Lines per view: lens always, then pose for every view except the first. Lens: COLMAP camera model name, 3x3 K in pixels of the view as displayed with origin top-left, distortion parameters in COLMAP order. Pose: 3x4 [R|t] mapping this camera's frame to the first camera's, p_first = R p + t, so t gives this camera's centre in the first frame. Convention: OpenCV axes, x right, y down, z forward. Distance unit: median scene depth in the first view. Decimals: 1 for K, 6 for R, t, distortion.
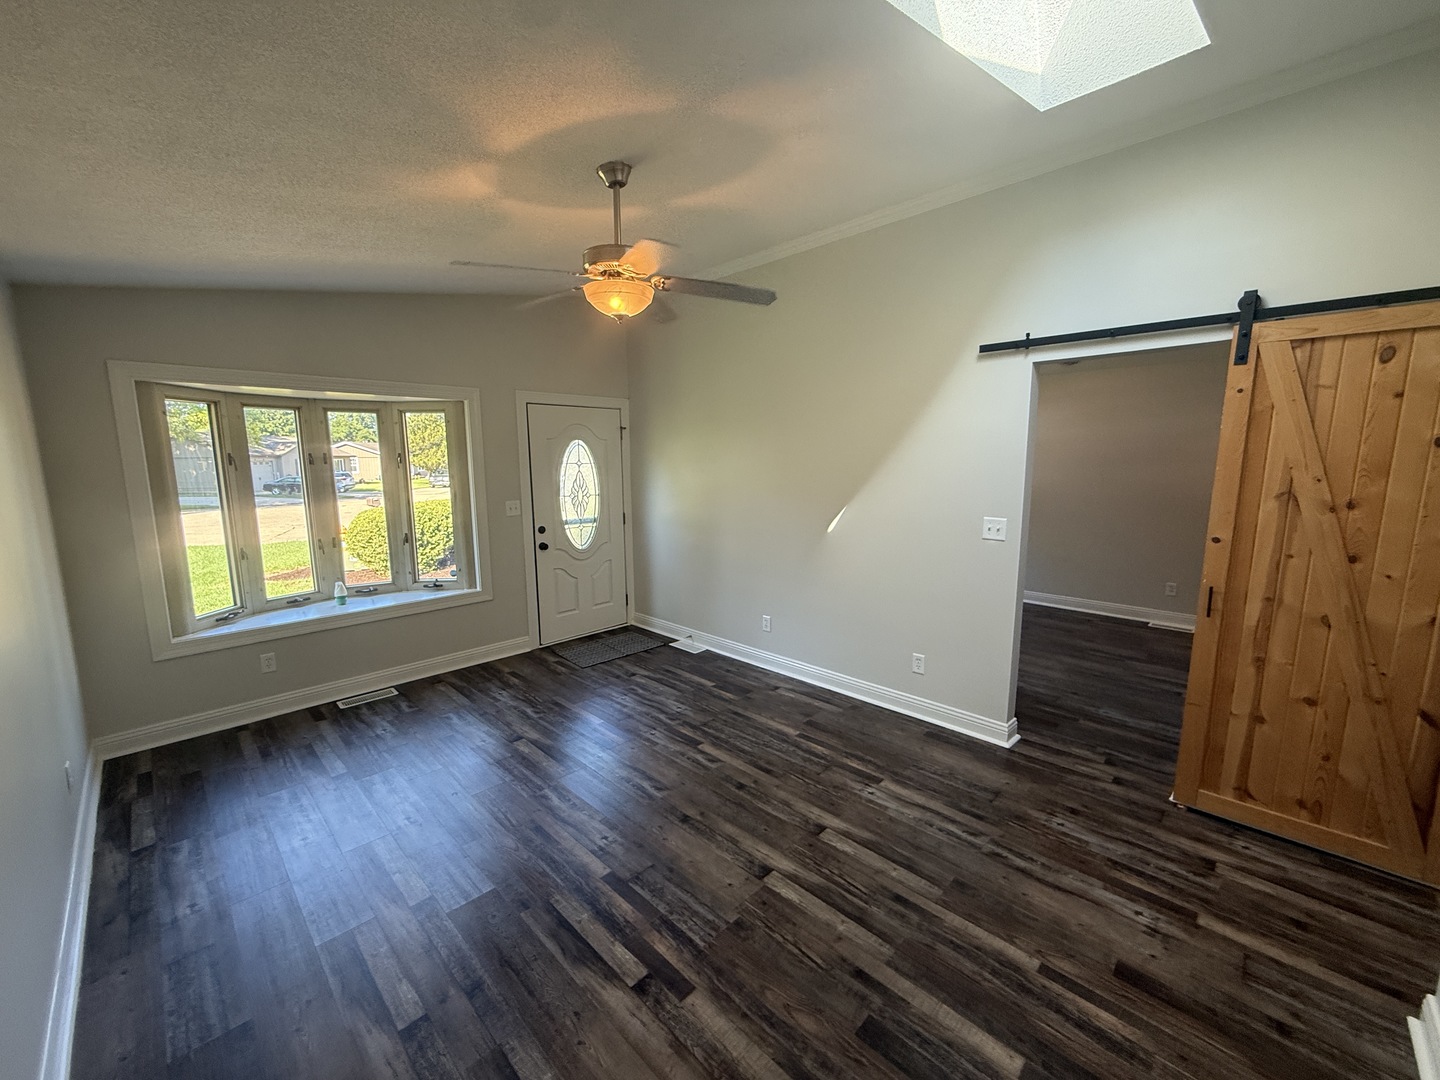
lens RADIAL K [[573.2, 0, 716.3], [0, 573.2, 546.8], [0, 0, 1]] dist [-0.000763, 0.000216]
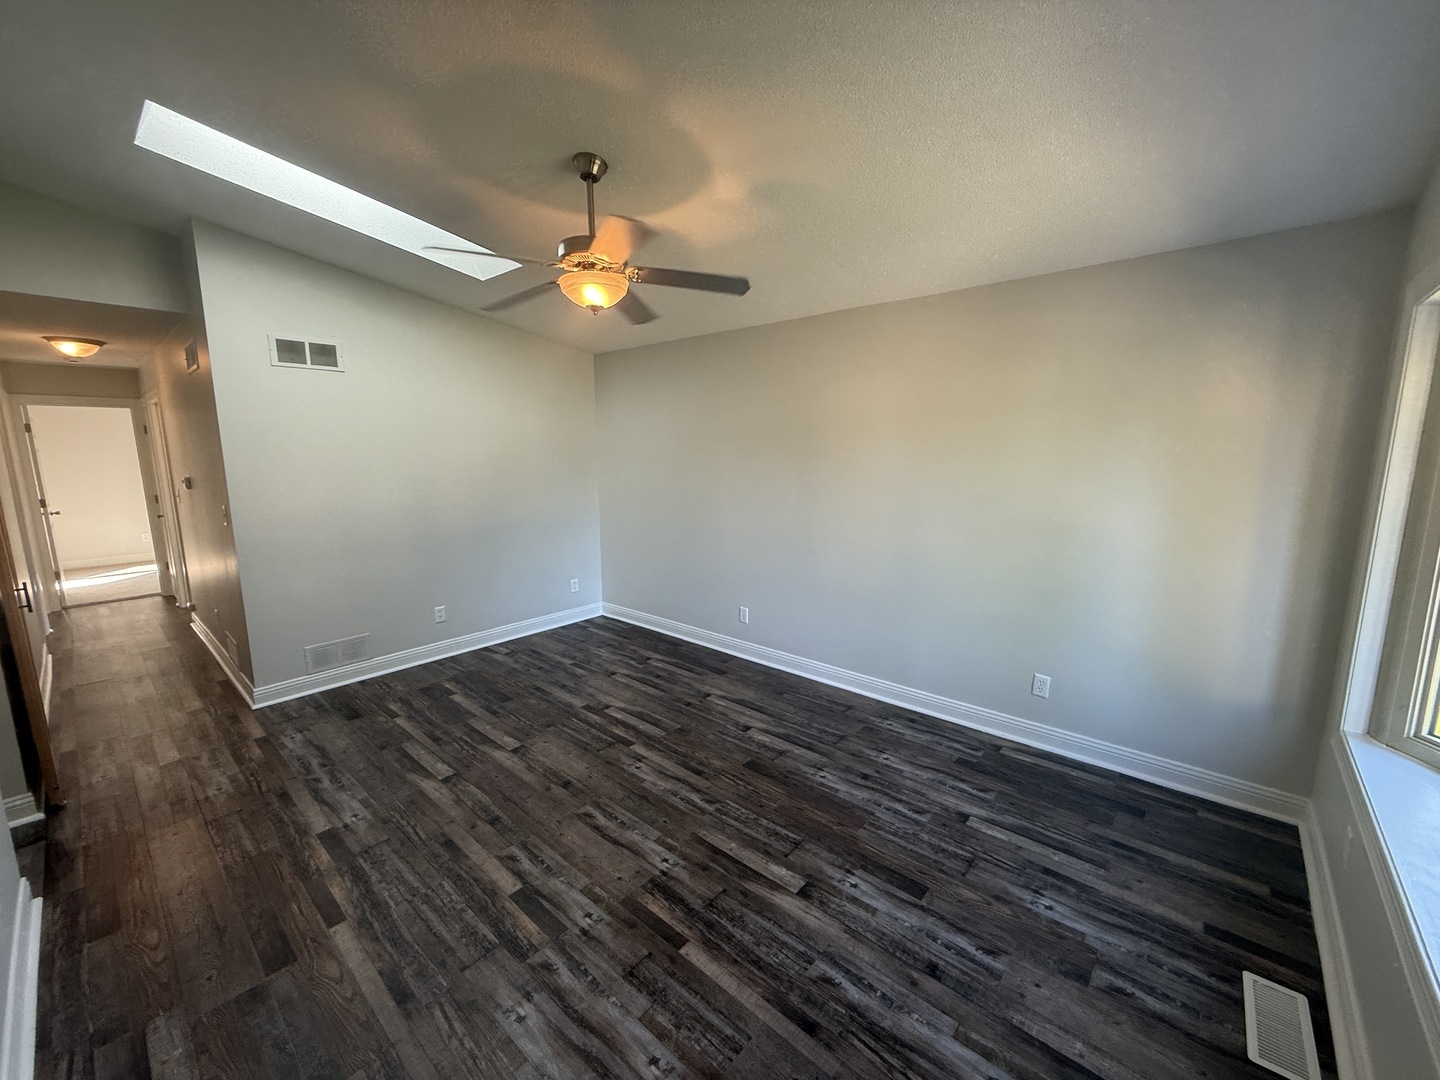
lens RADIAL K [[575.9, 0, 720.0], [0, 575.9, 540.0], [0, 0, 1]] dist [-0.000678, 0.000029]
pose [[-0.997889, 0.021479, -0.061293, -0.284240], [0.001538, 0.951285, 0.308310, -0.294018], [0.064929, 0.307565, -0.949309, 1.888931]]
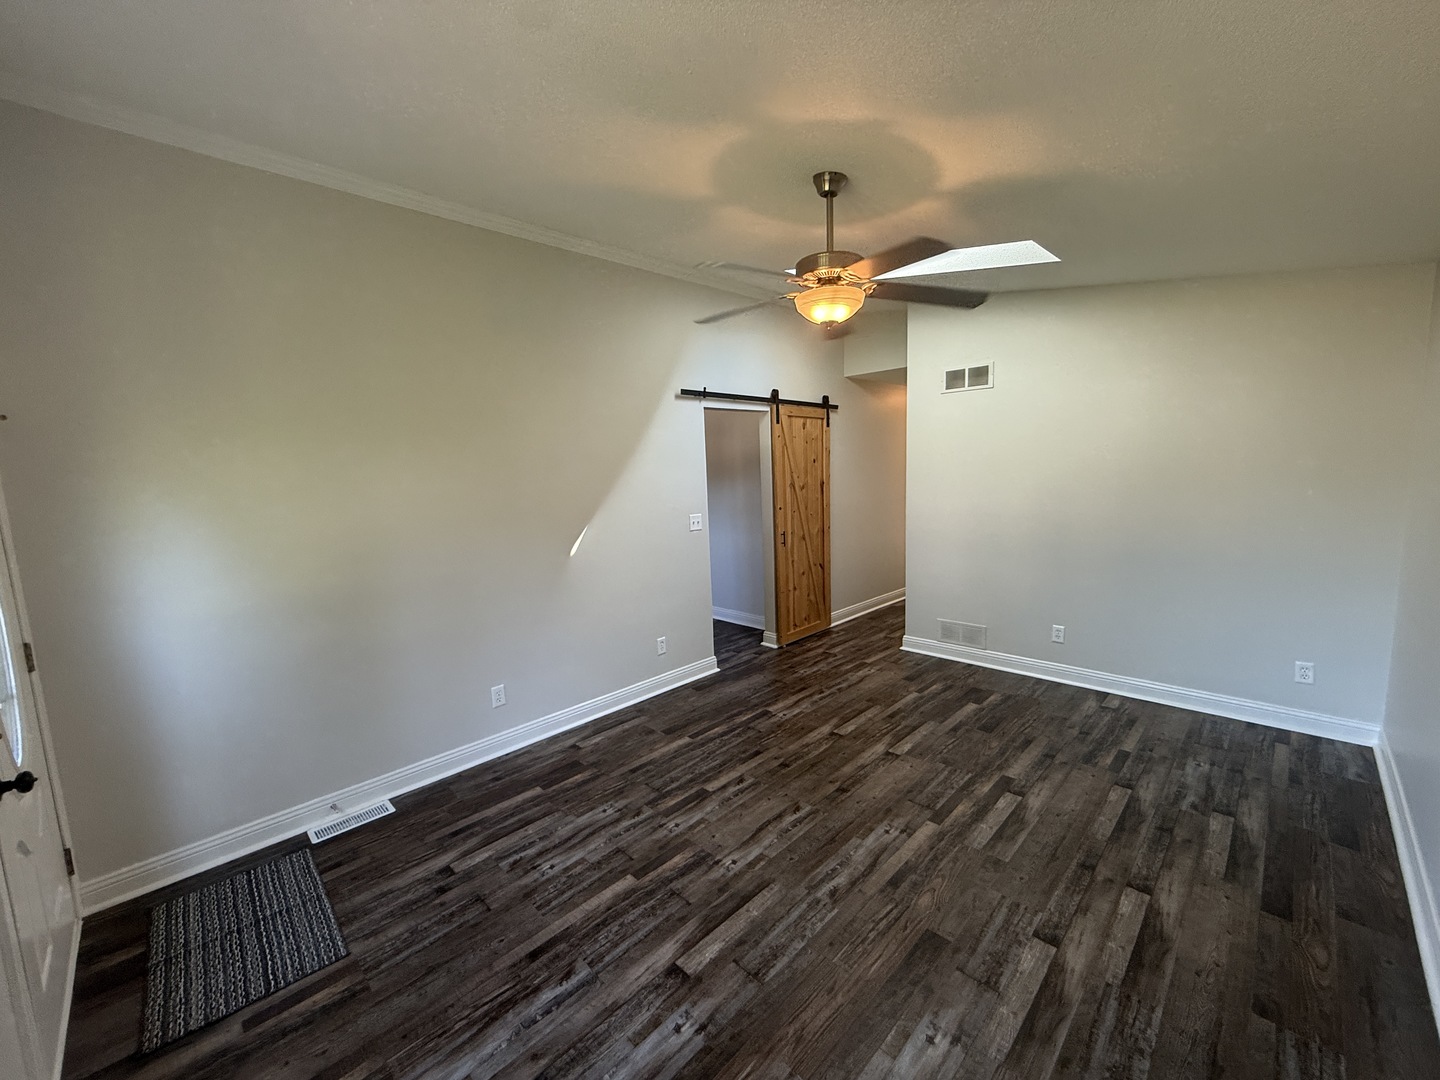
lens RADIAL K [[573.2, 0, 716.3], [0, 573.2, 546.8], [0, 0, 1]] dist [-0.000763, 0.000216]
pose [[0.003585, -0.129273, 0.991603, -1.083234], [0.191914, 0.973265, 0.126189, -0.168017], [-0.981405, 0.189850, 0.028298, 1.107858]]
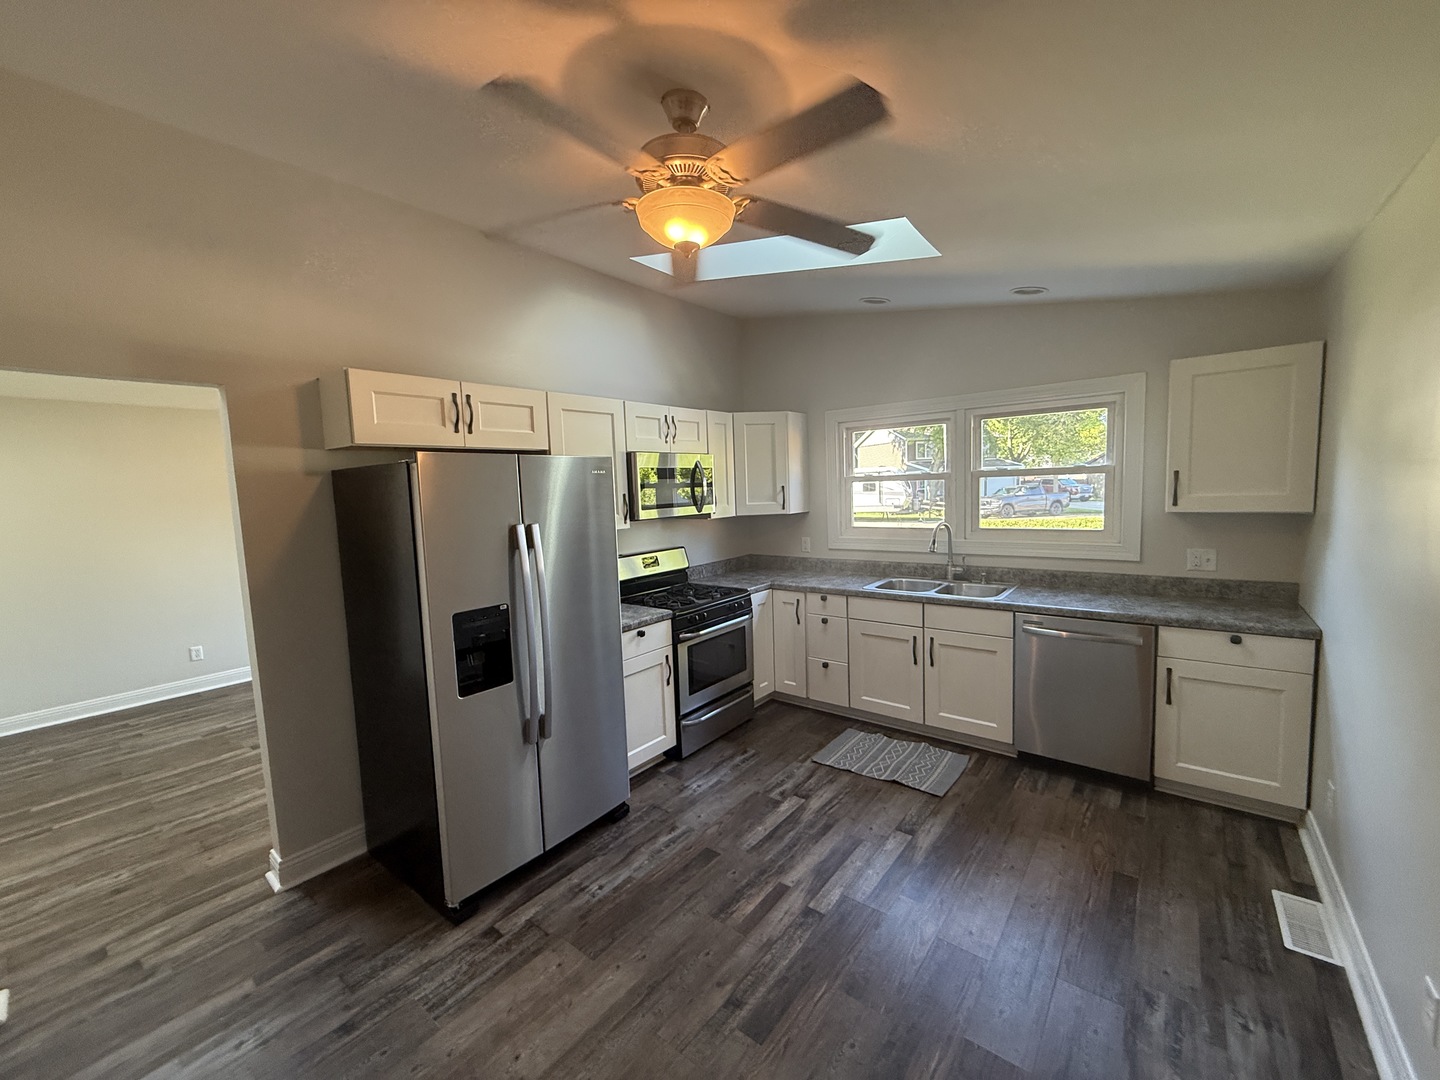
lens RADIAL K [[573.2, 0, 716.3], [0, 573.2, 546.8], [0, 0, 1]] dist [-0.000763, 0.000216]
pose [[0.112671, 0.106693, -0.987888, 1.585733], [-0.113906, 0.989051, 0.093827, -0.284724], [0.987082, 0.101955, 0.123590, 1.782112]]
